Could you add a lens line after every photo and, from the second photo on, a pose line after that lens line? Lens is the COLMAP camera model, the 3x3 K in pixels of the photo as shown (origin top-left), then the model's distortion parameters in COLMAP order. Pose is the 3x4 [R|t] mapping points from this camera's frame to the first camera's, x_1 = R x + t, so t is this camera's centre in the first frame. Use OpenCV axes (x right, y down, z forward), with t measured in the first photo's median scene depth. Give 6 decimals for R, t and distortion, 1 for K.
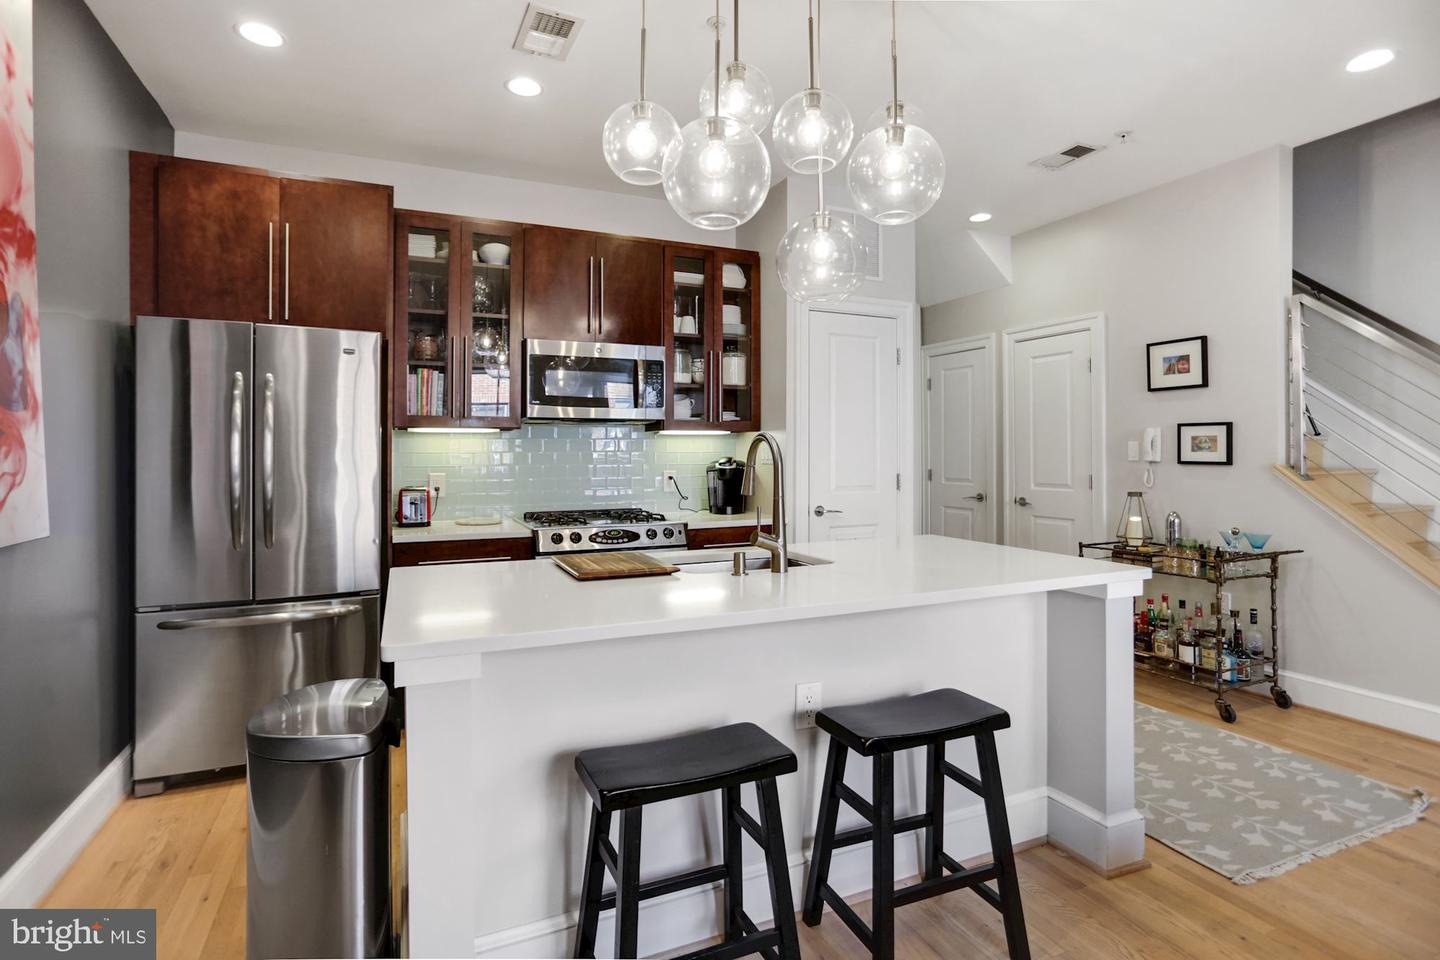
lens RADIAL K [[734.8, 0, 726.9], [0, 734.8, 447.8], [0, 0, 1]] dist [-0.023986, 0.011180]
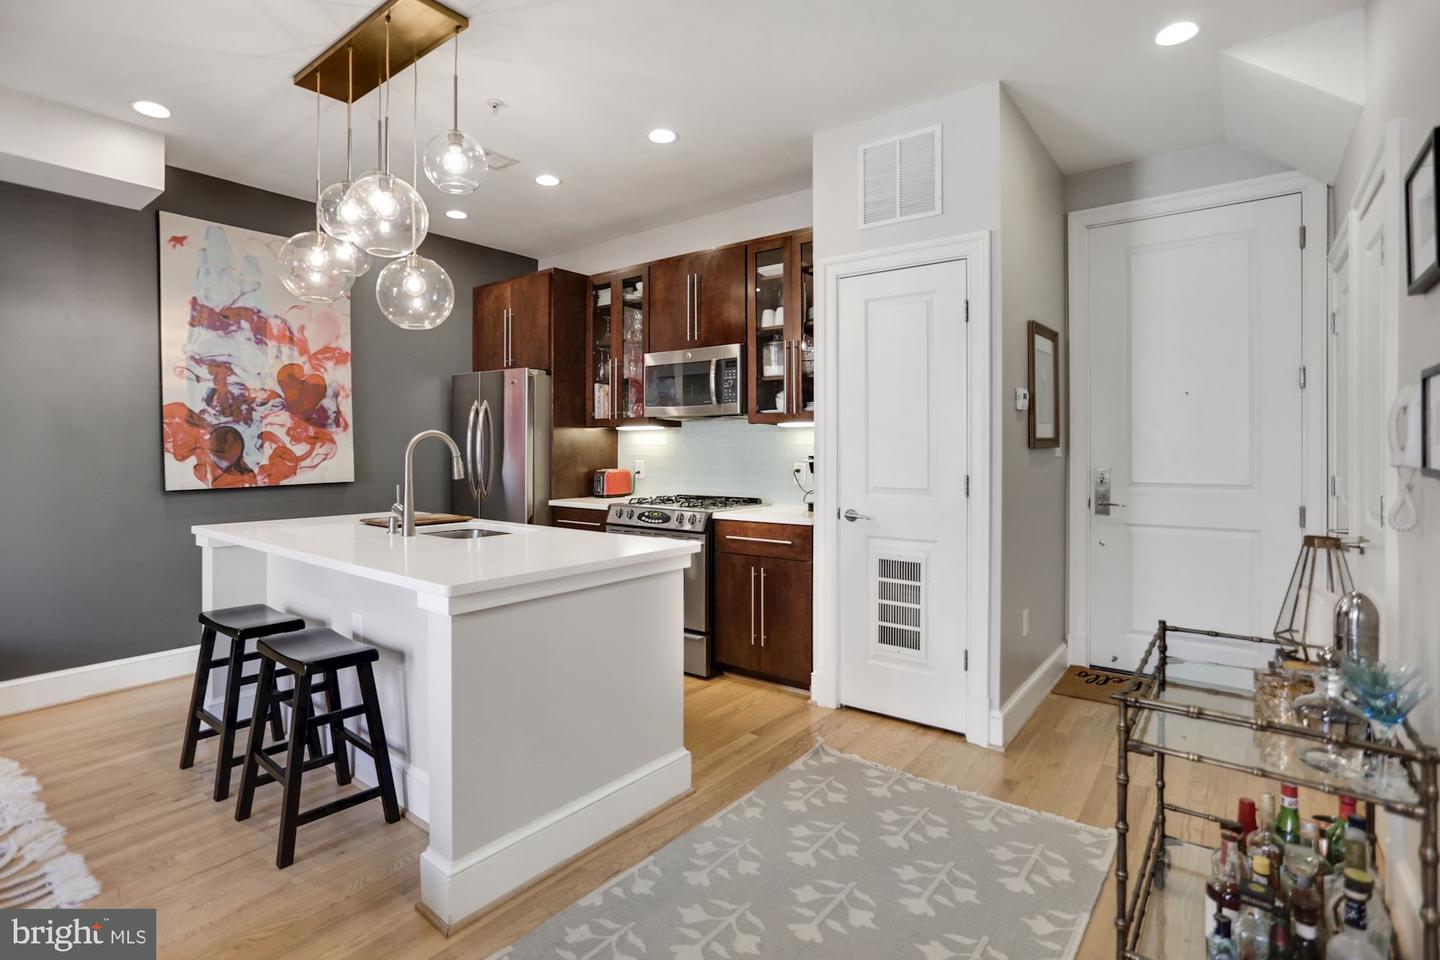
lens RADIAL K [[705.0, 0, 713.5], [0, 705.0, 446.6], [0, 0, 1]] dist [-0.038617, 0.022804]
pose [[0.455548, 0.000789, -0.890211, 0.818242], [0.007147, 0.999964, 0.004543, 0.003843], [0.890182, -0.008432, 0.455526, 0.526517]]
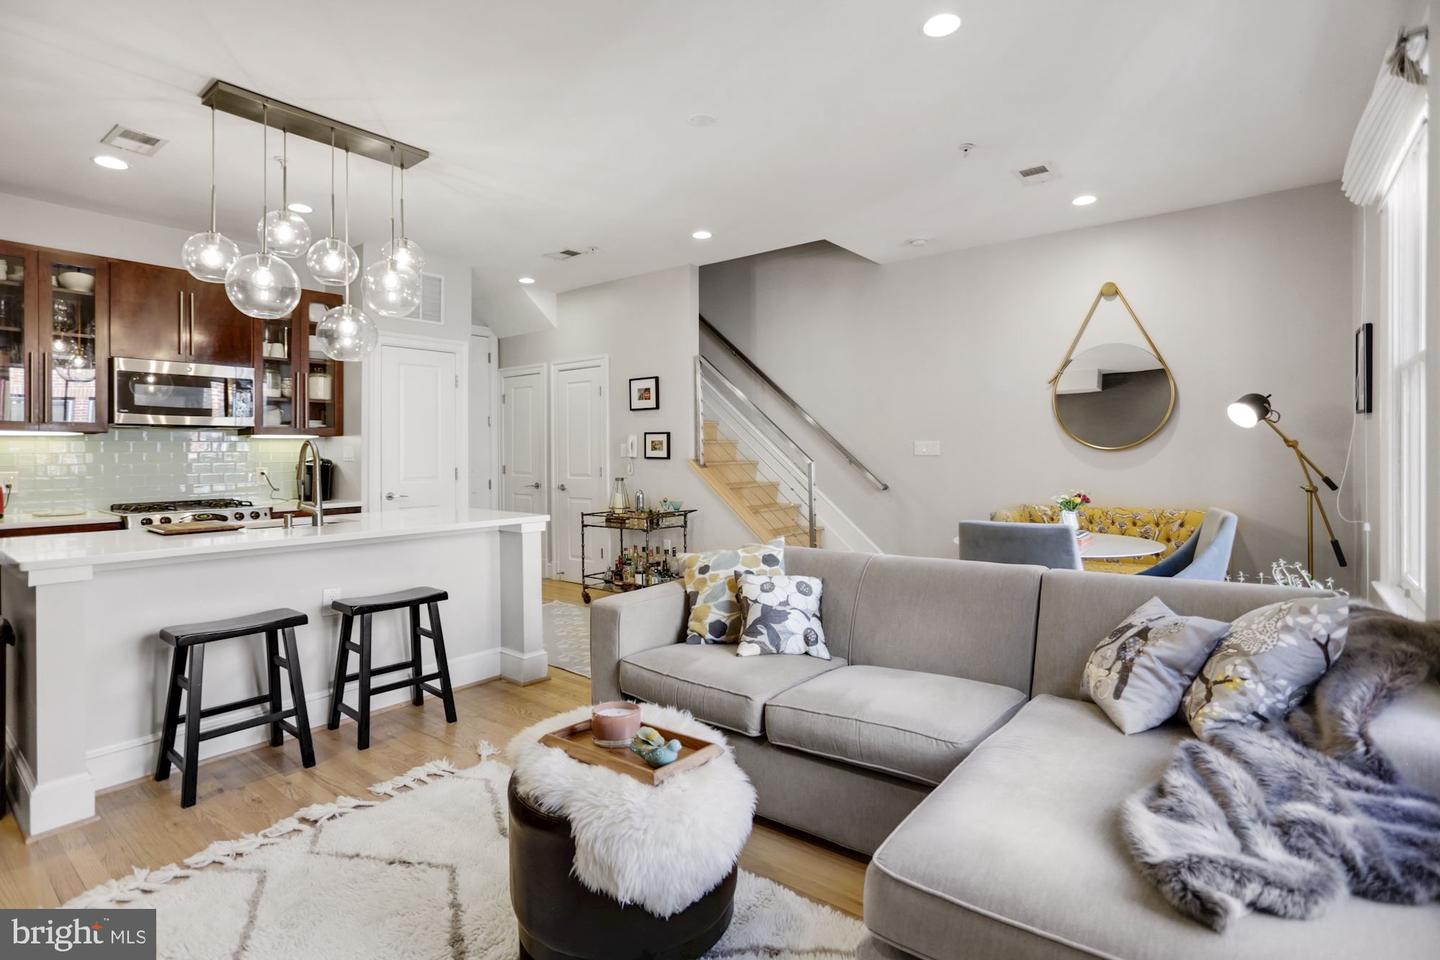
lens RADIAL K [[705.0, 0, 715.8], [0, 705.0, 450.4], [0, 0, 1]] dist [-0.038617, 0.022804]
pose [[0.896848, -0.002658, 0.442331, 0.100360], [0.000639, 0.999989, 0.004713, -0.002511], [-0.442338, -0.003945, 0.896840, -0.424620]]
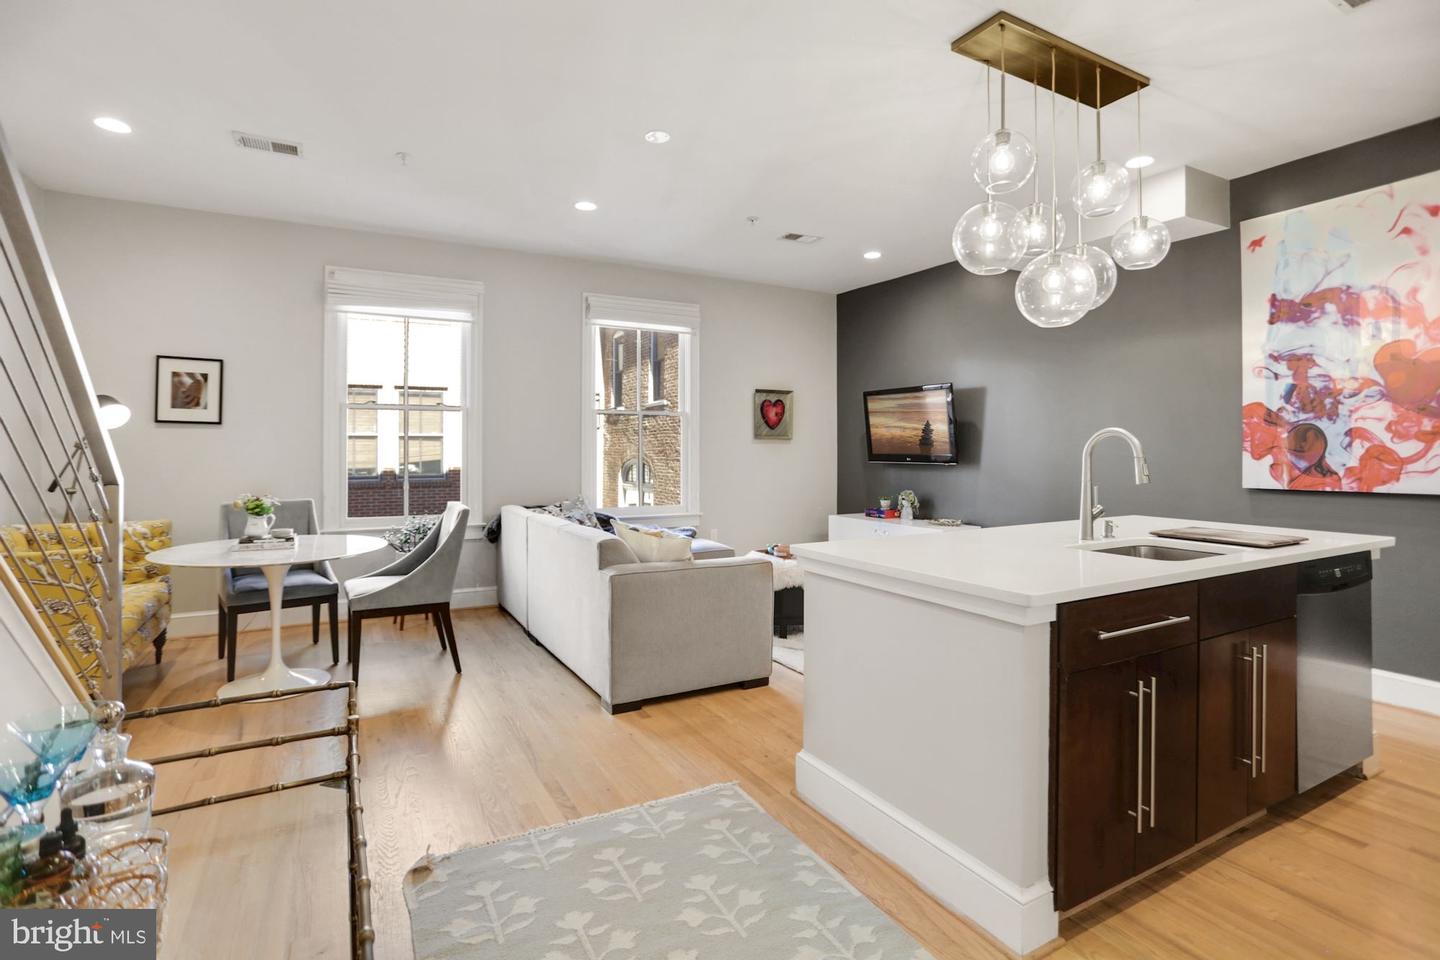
lens RADIAL K [[705.0, 0, 726.8], [0, 705.0, 439.0], [0, 0, 1]] dist [-0.038617, 0.022804]
pose [[-0.997223, 0.004115, -0.074364, 0.441733], [0.005581, 0.999794, -0.019522, 0.008567], [0.074268, -0.019883, -0.997040, 1.227127]]
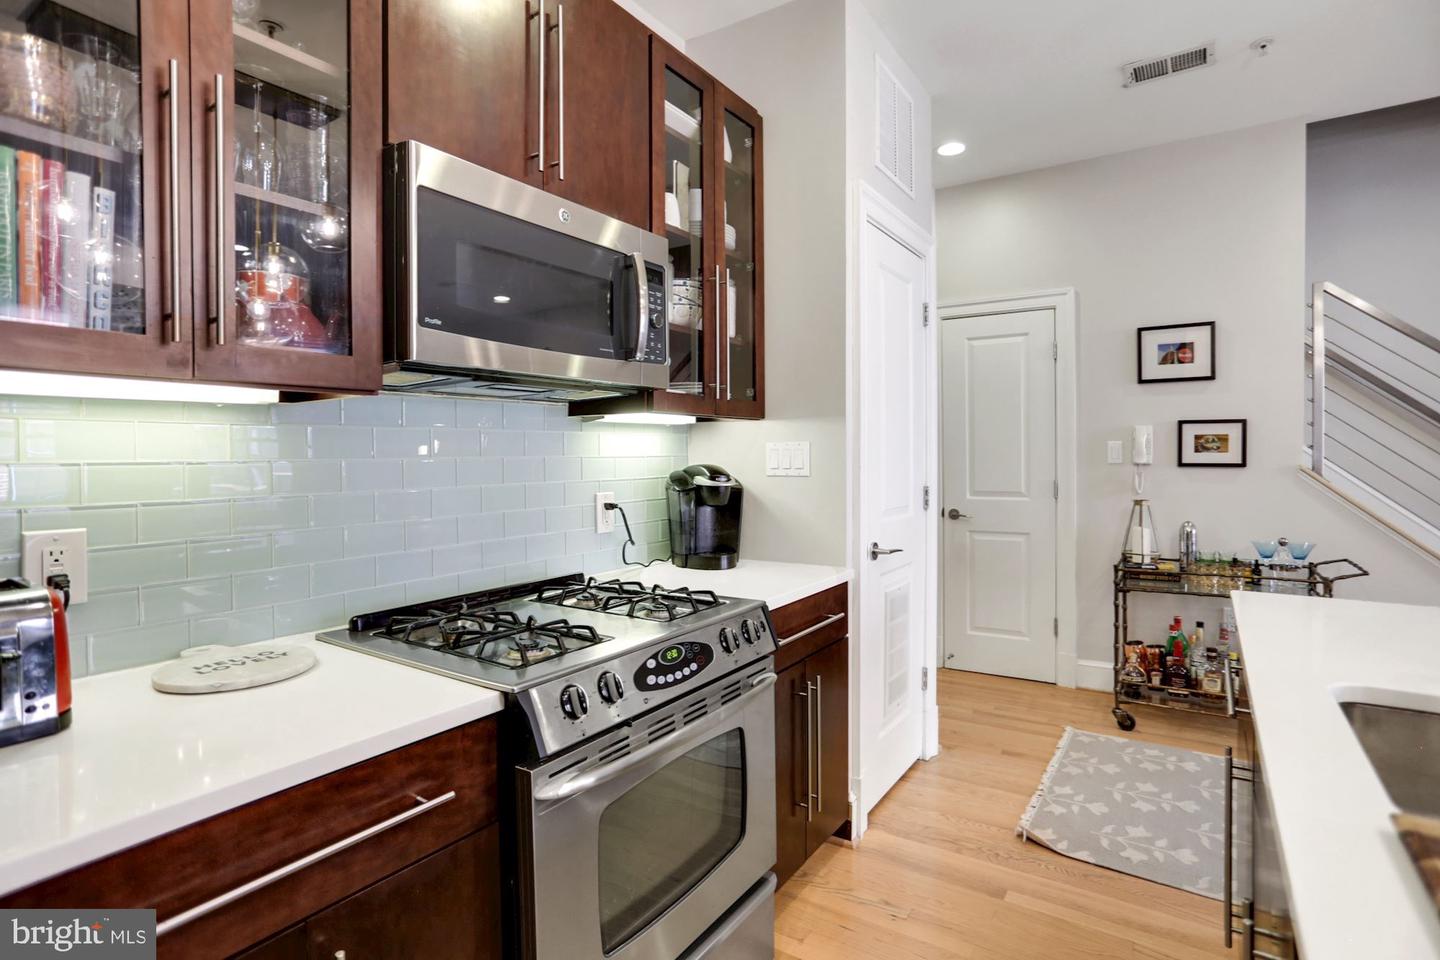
lens RADIAL K [[705.0, 0, 720.9], [0, 705.0, 465.3], [0, 0, 1]] dist [-0.038617, 0.022804]
pose [[0.853272, -0.012577, 0.521314, -0.307121], [0.001170, 0.999753, 0.022204, 0.001615], [-0.521464, -0.018336, 0.853076, 0.601623]]
